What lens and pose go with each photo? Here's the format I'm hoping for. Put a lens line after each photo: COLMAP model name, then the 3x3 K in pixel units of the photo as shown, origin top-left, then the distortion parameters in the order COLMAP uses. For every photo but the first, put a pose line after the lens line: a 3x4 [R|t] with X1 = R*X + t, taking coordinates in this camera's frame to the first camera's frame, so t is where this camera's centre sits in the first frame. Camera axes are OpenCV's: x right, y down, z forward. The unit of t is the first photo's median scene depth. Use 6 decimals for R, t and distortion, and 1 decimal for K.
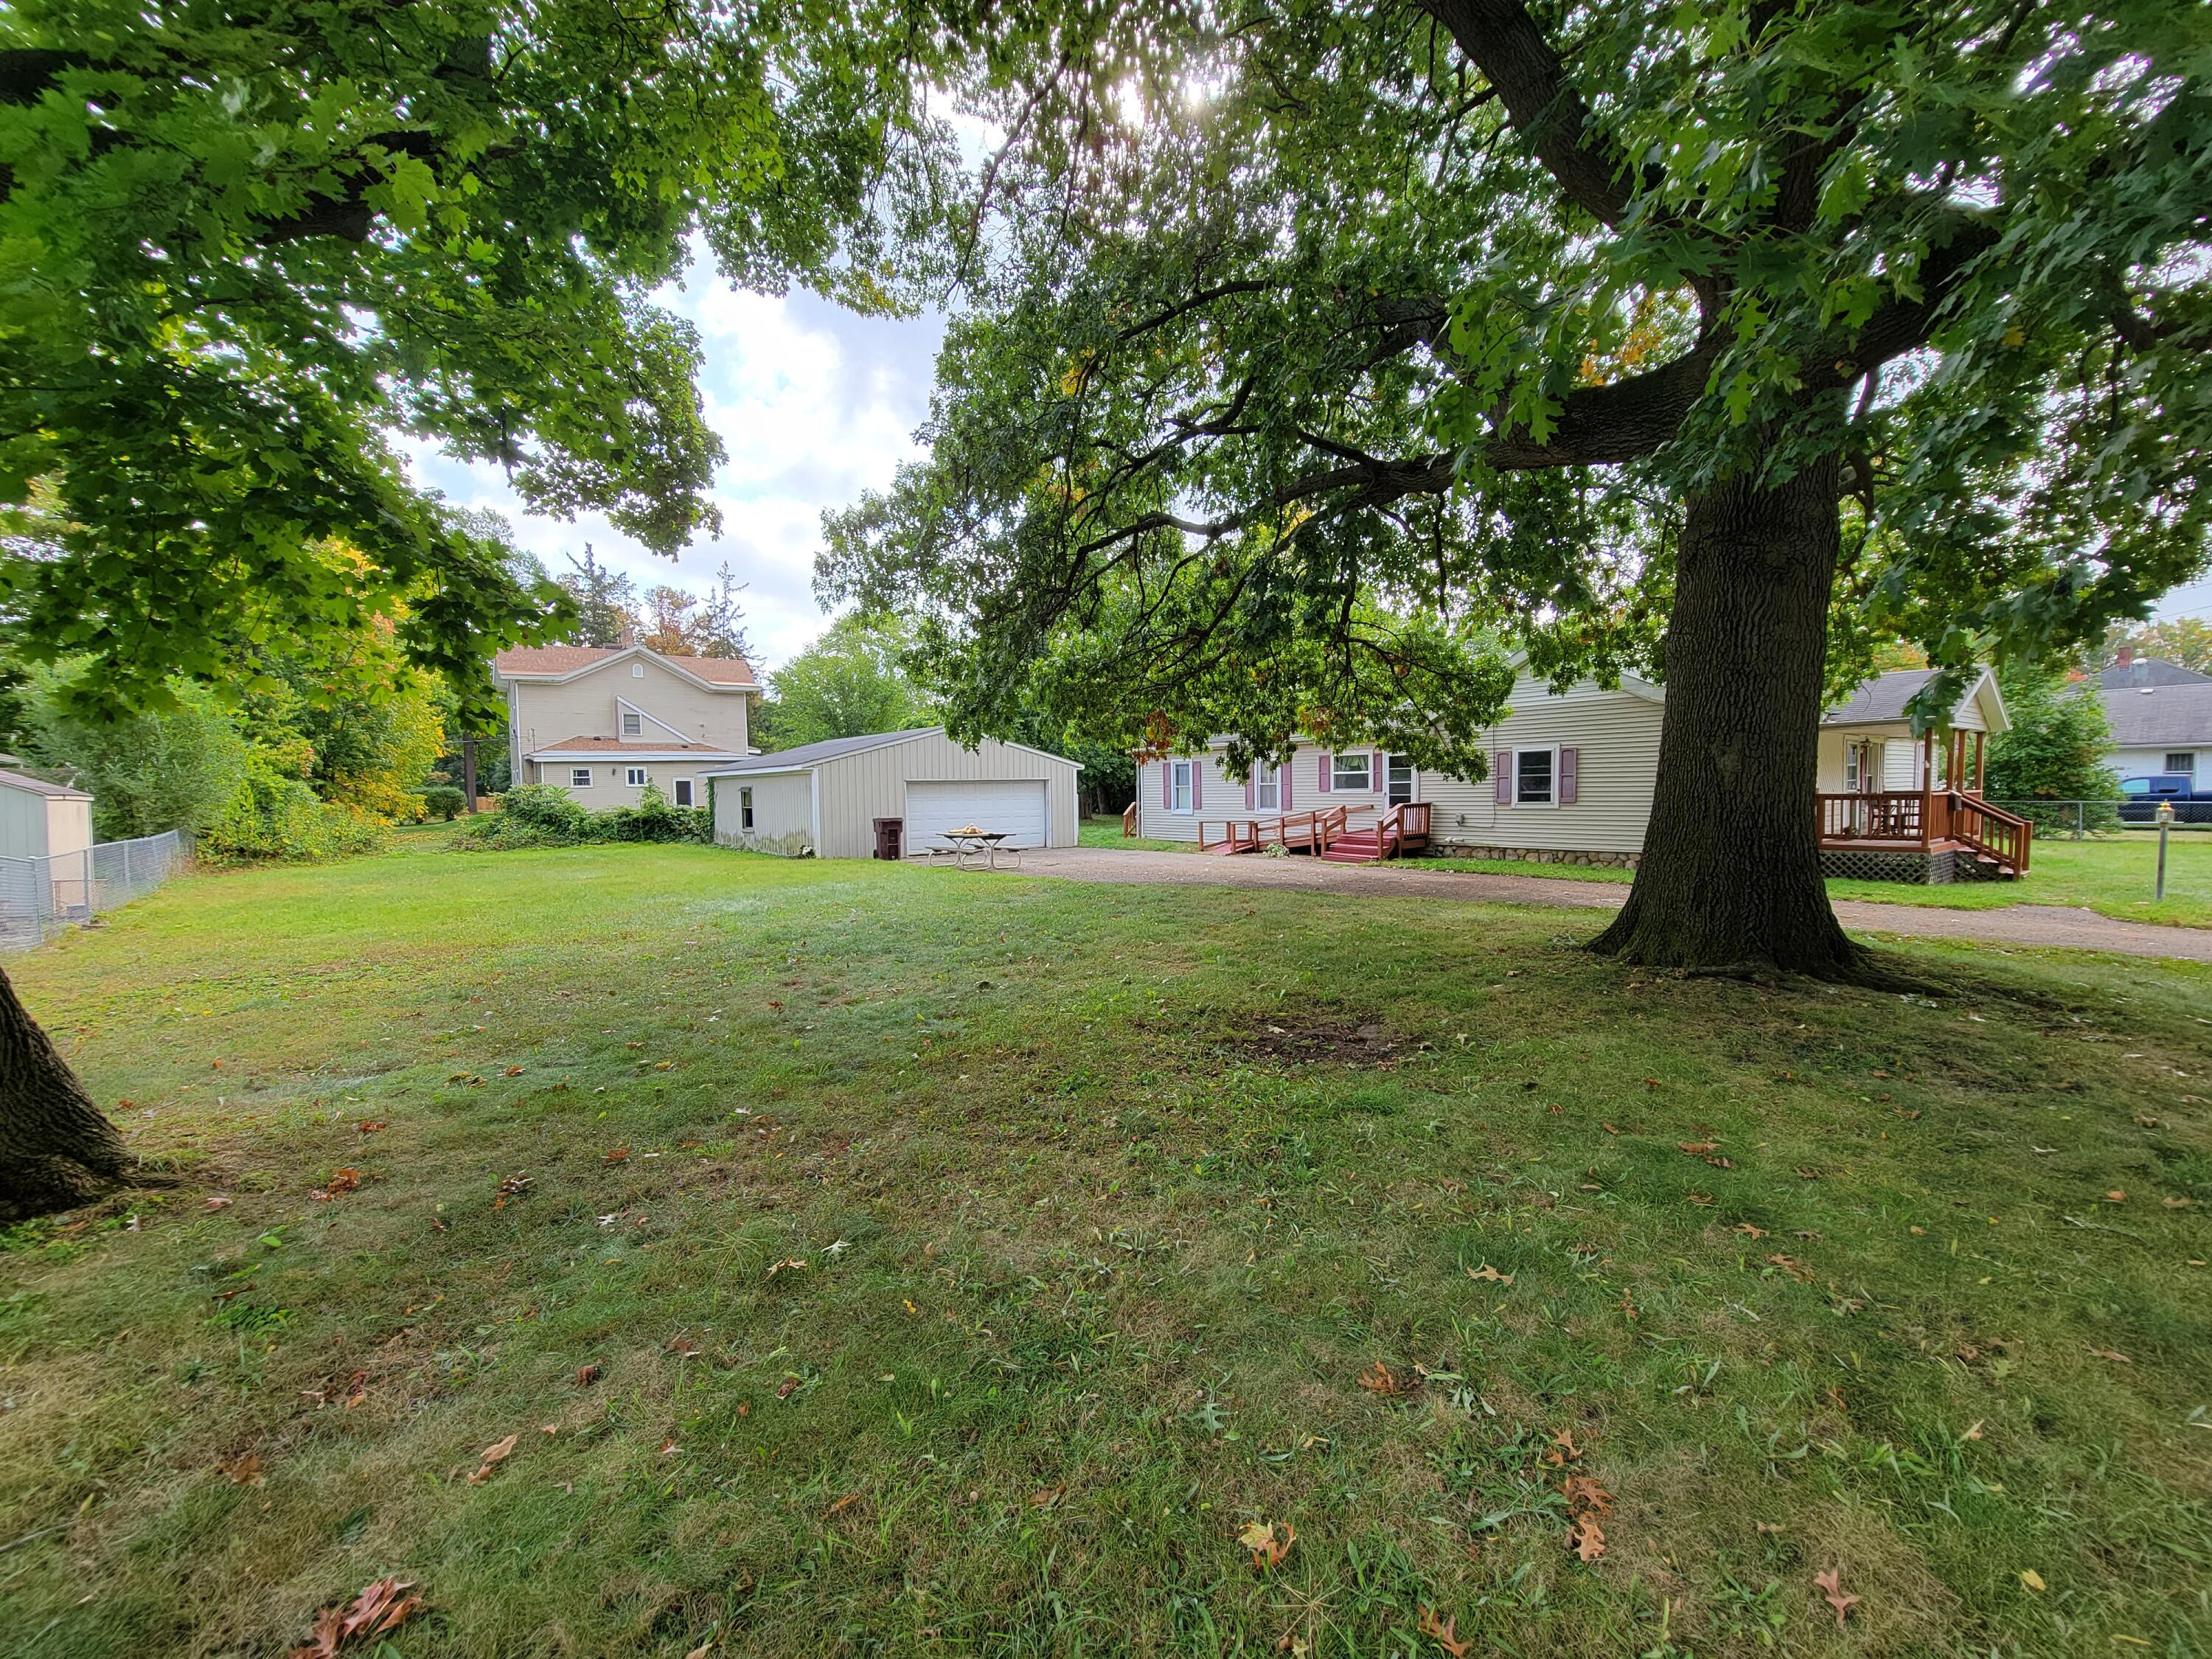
lens RADIAL K [[903.3, 0, 1090.8], [0, 903.3, 836.6], [0, 0, 1]] dist [-0.004173, 0.000030]
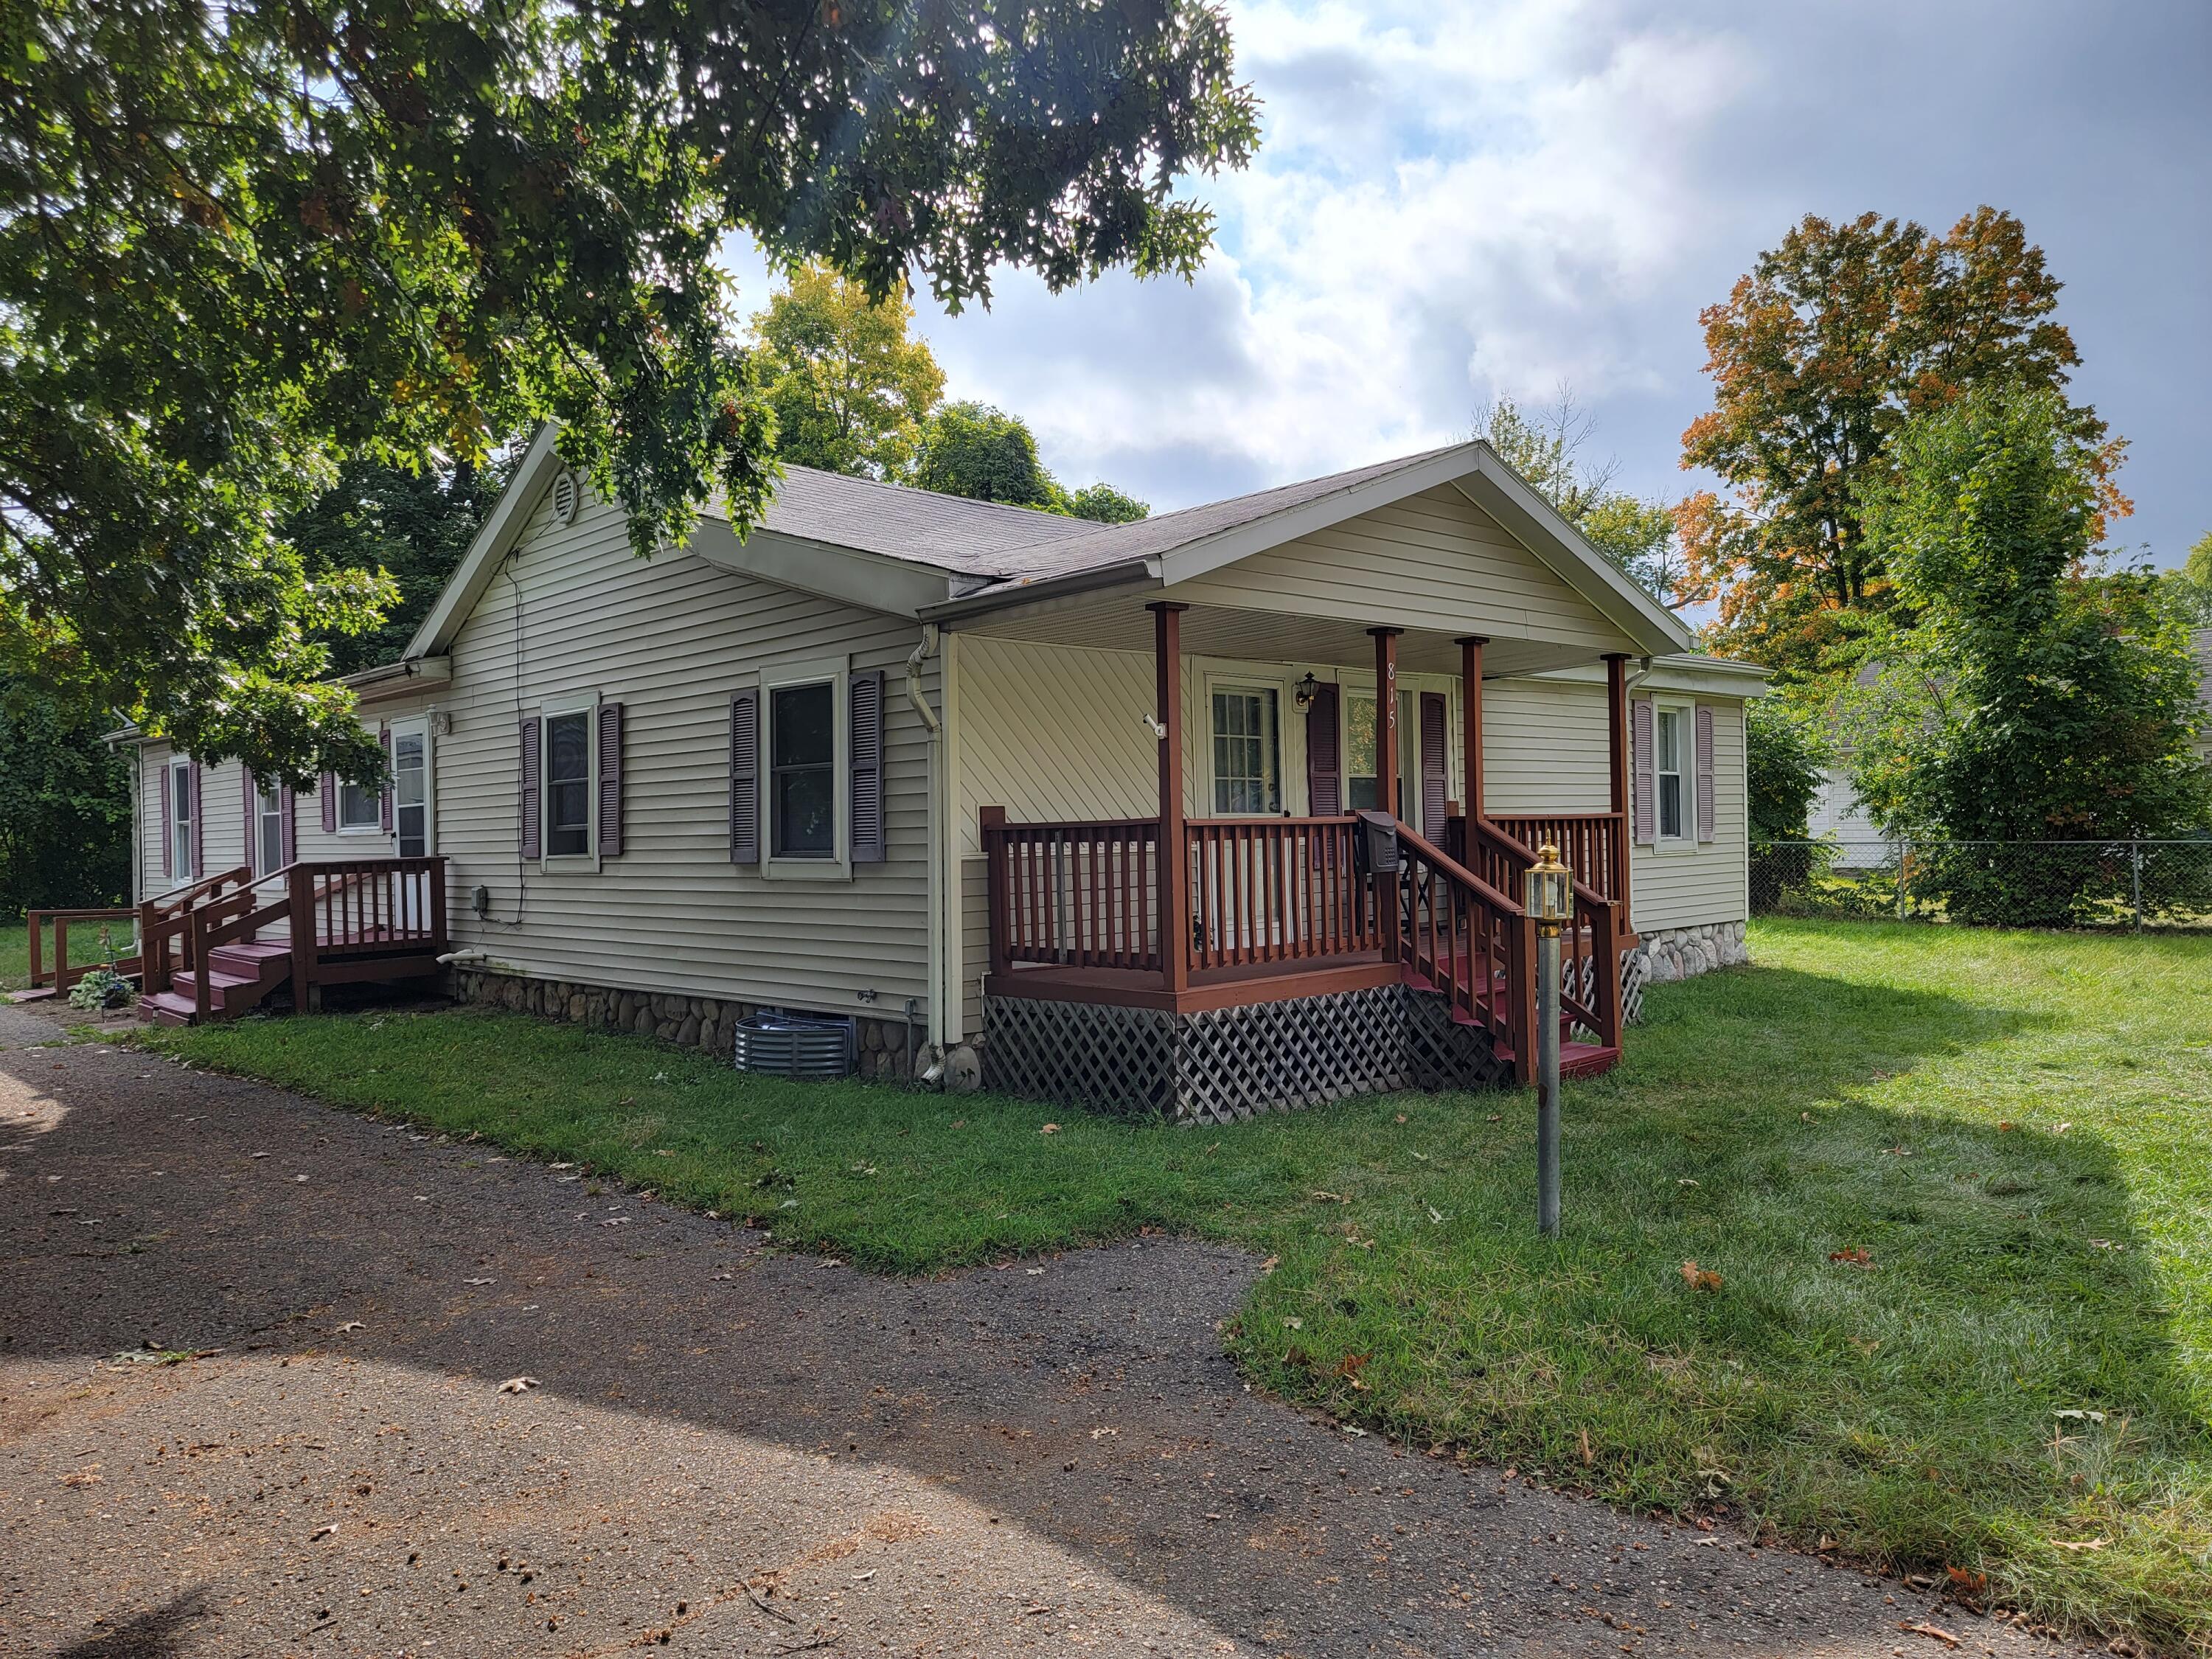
lens RADIAL K [[1532.6, 0, 1105.6], [0, 1532.6, 831.5], [0, 0, 1]] dist [0.050663, -0.004509]
pose [[0.995161, -0.005462, 0.098111, 0.554980], [0.010831, 0.998467, -0.054277, -0.009850], [-0.097664, 0.055077, 0.993694, 0.311588]]
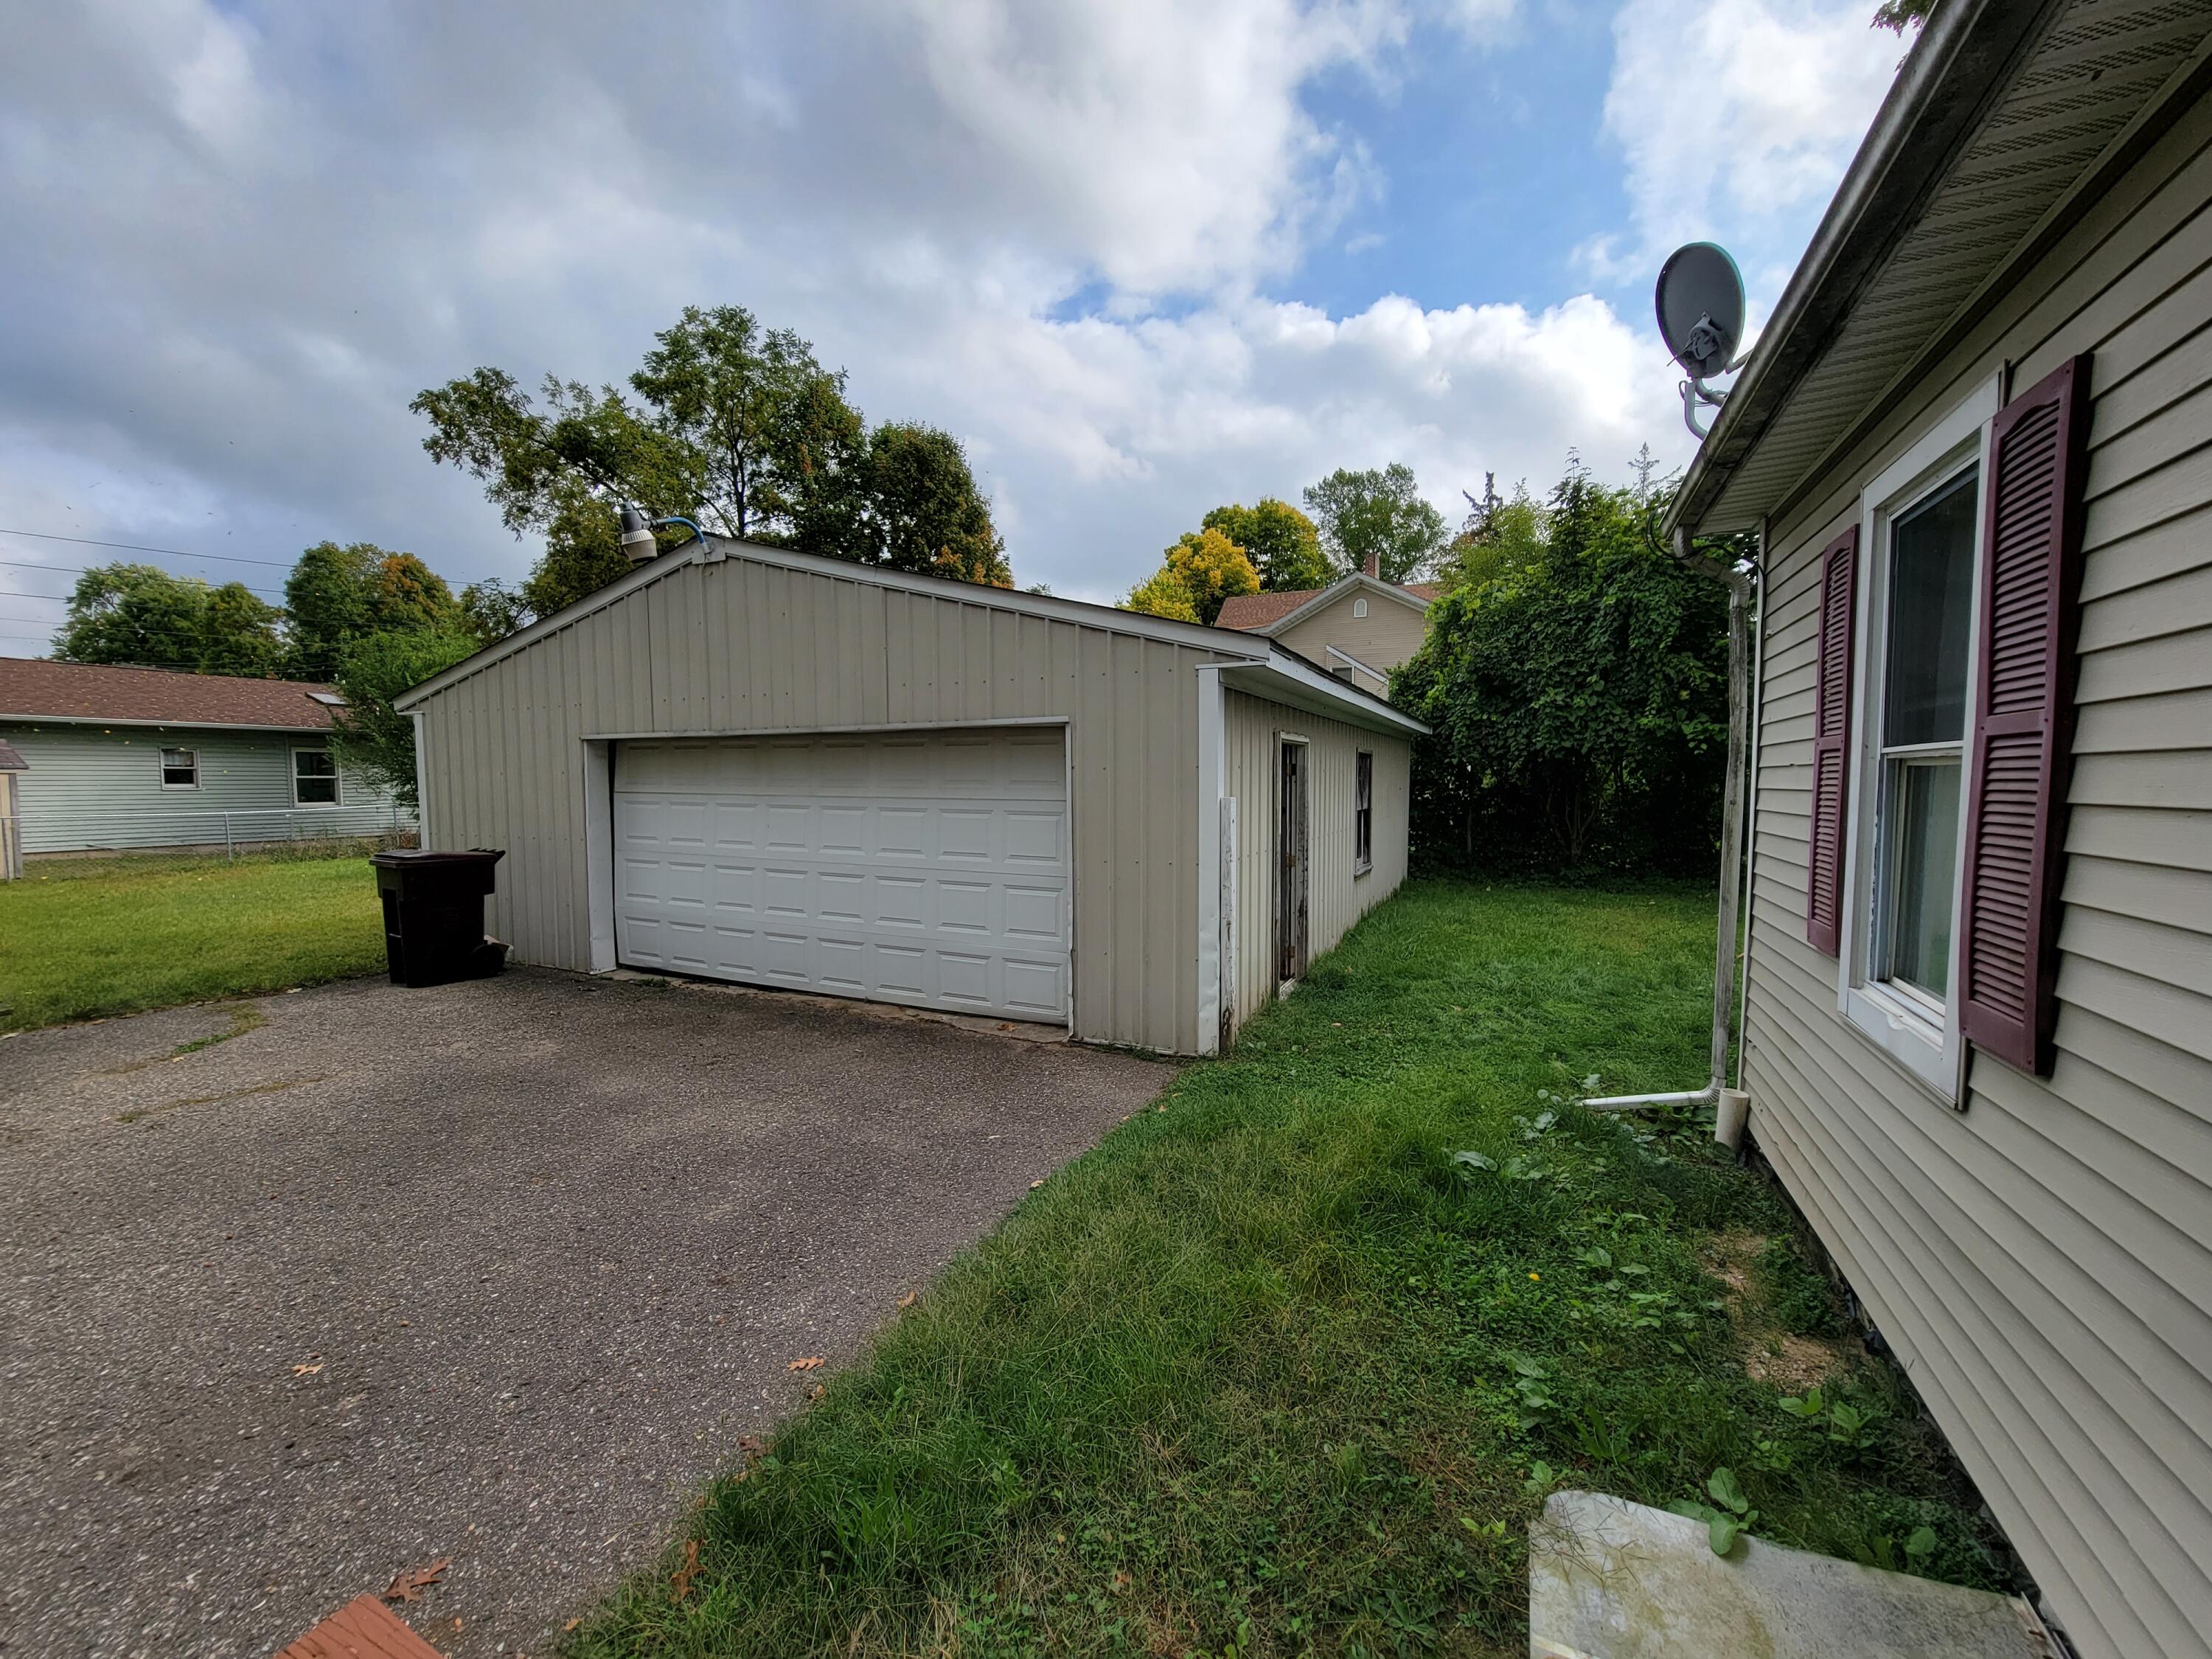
lens RADIAL K [[903.3, 0, 1098.4], [0, 903.3, 834.7], [0, 0, 1]] dist [-0.004173, 0.000030]
pose [[0.441307, 0.068787, -0.894716, 0.181331], [-0.051430, 0.997358, 0.051311, -0.058229], [0.895881, 0.023371, 0.443679, 1.091556]]
